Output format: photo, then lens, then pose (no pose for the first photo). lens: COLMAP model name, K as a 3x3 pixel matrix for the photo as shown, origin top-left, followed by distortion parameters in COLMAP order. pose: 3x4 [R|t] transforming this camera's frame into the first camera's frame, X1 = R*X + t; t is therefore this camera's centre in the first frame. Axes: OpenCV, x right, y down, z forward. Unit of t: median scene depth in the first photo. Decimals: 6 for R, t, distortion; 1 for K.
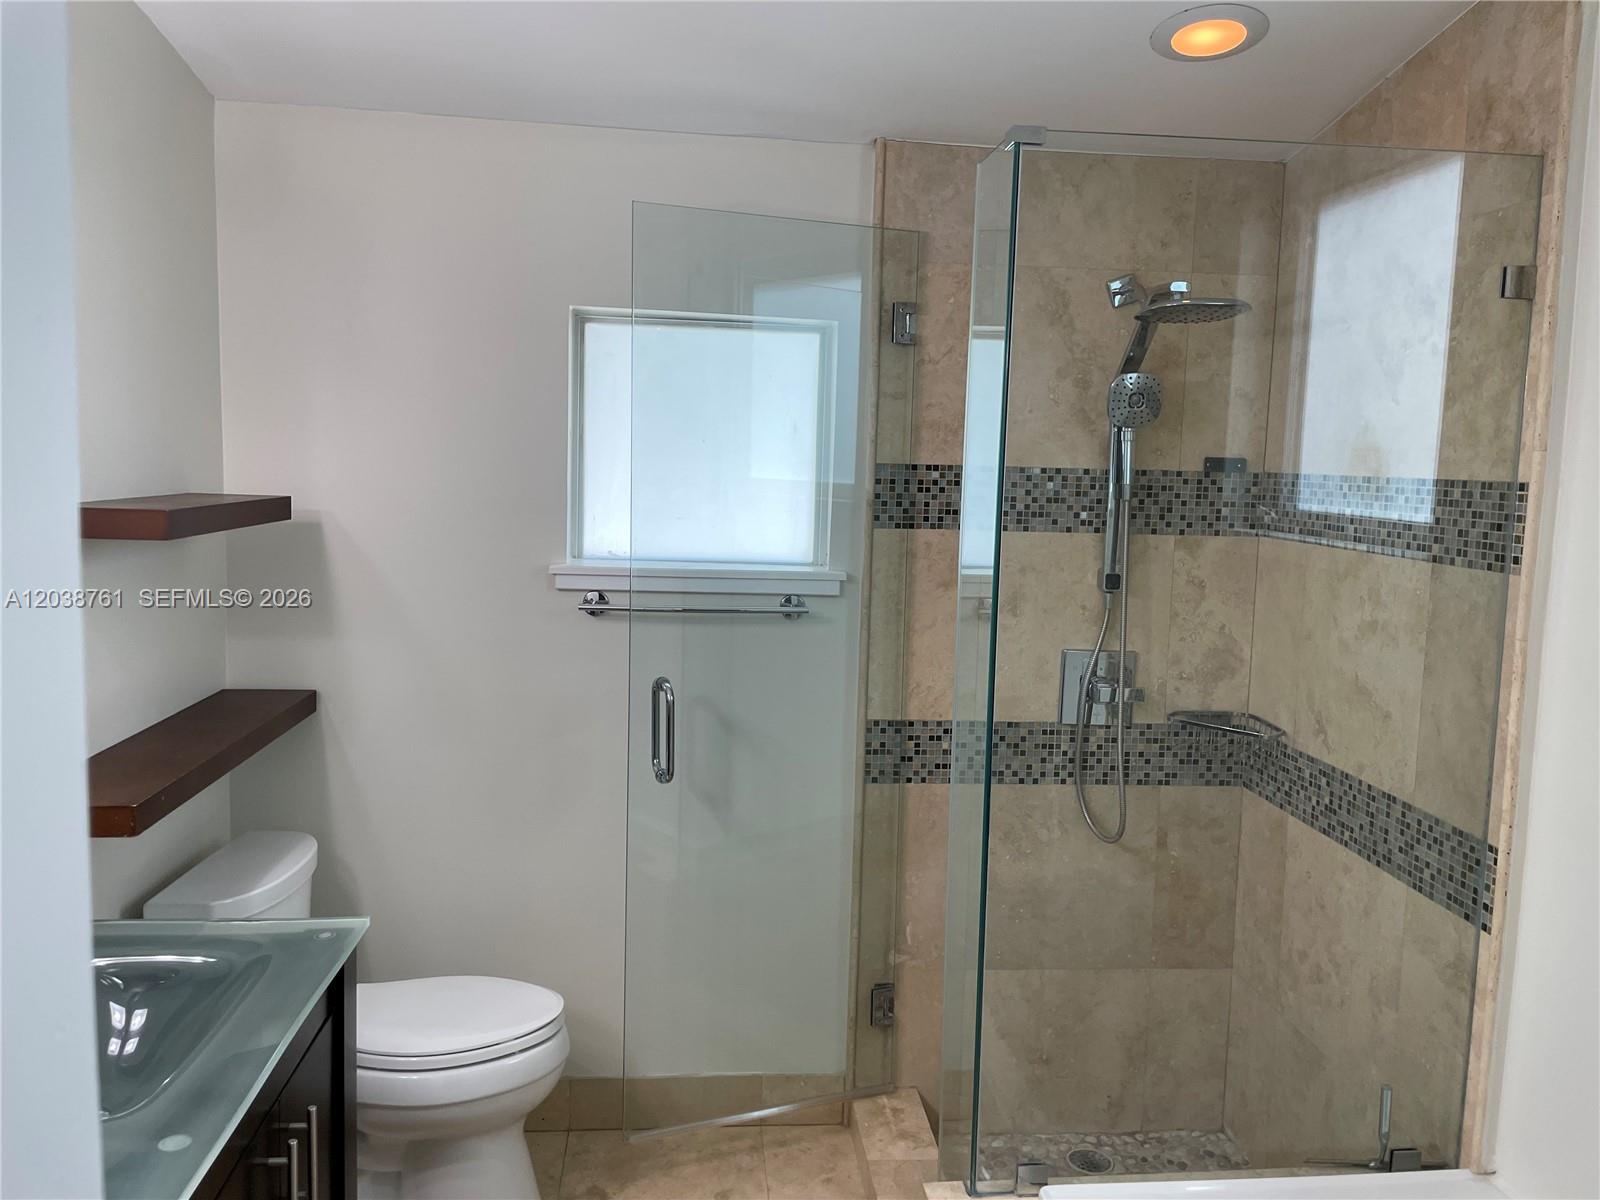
lens RADIAL K [[1208.0, 0, 796.5], [0, 1208.0, 589.6], [0, 0, 1]] dist [0.052974, -0.053580]
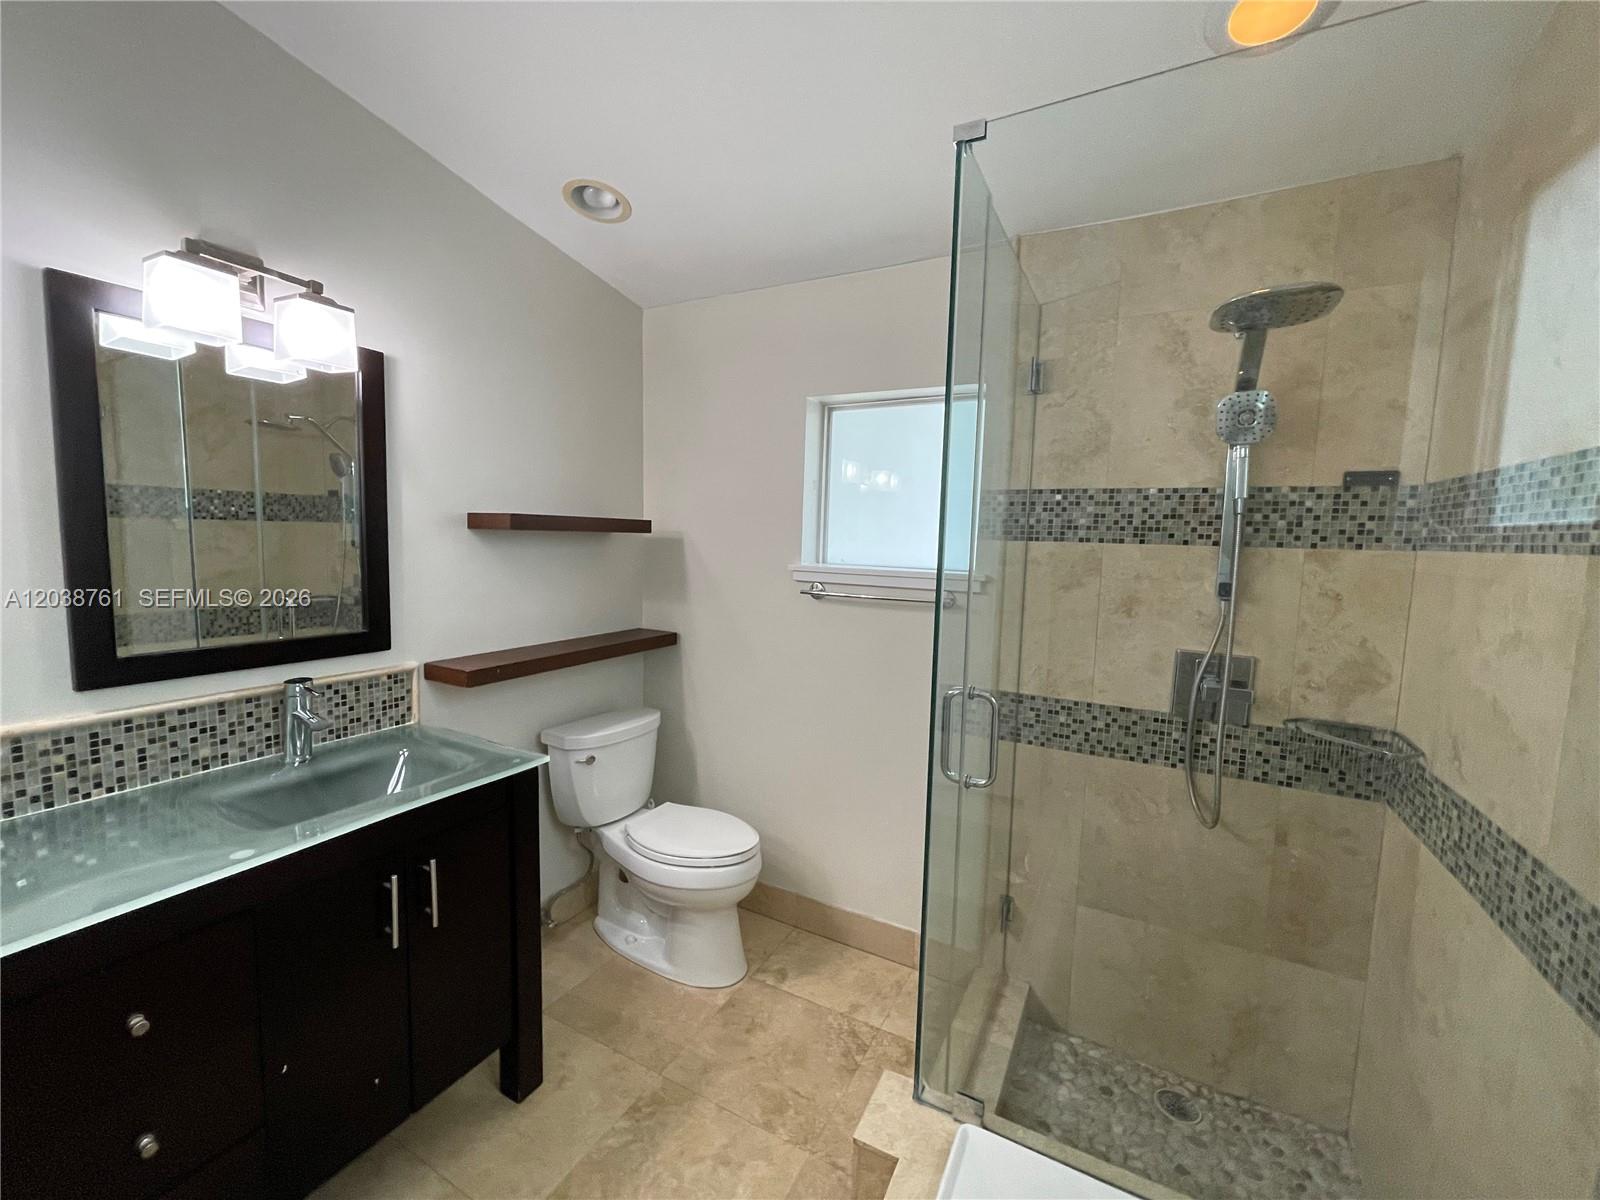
lens RADIAL K [[646.4, 0, 794.4], [0, 646.4, 604.0], [0, 0, 1]] dist [-0.011118, 0.003708]
pose [[0.830745, 0.049659, -0.554433, 0.257923], [-0.061969, 0.998072, -0.003458, 0.031935], [0.553192, 0.037230, 0.832221, 0.303479]]
